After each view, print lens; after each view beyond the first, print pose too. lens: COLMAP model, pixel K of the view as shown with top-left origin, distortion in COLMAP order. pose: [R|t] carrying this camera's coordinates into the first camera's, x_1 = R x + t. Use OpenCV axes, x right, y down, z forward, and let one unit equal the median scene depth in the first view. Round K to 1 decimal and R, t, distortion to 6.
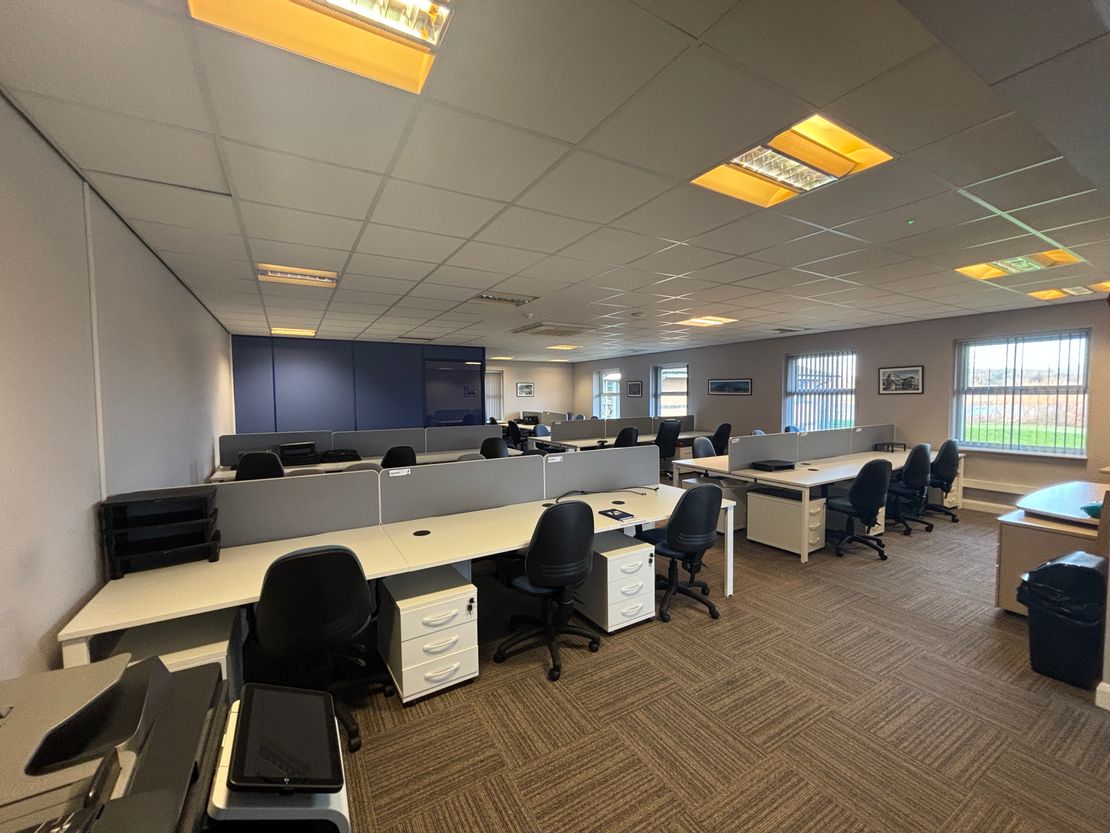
lens RADIAL K [[445.6, 0, 556.3], [0, 445.6, 417.0], [0, 0, 1]] dist [-0.004342, -0.001505]
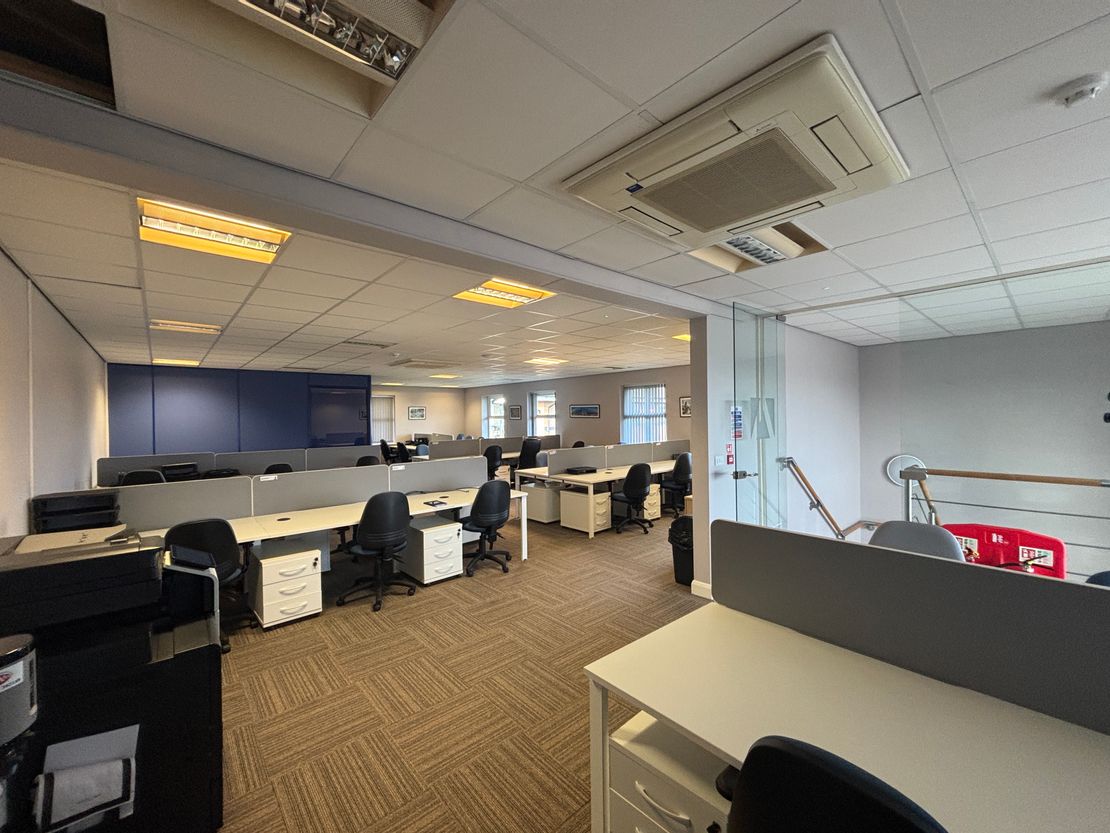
lens RADIAL K [[445.6, 0, 559.3], [0, 445.6, 416.3], [0, 0, 1]] dist [-0.004342, -0.001505]
pose [[0.981230, -0.004686, 0.192785, 0.190229], [0.014232, 0.998738, -0.048162, 0.008878], [-0.192316, 0.050001, 0.980058, -0.378789]]
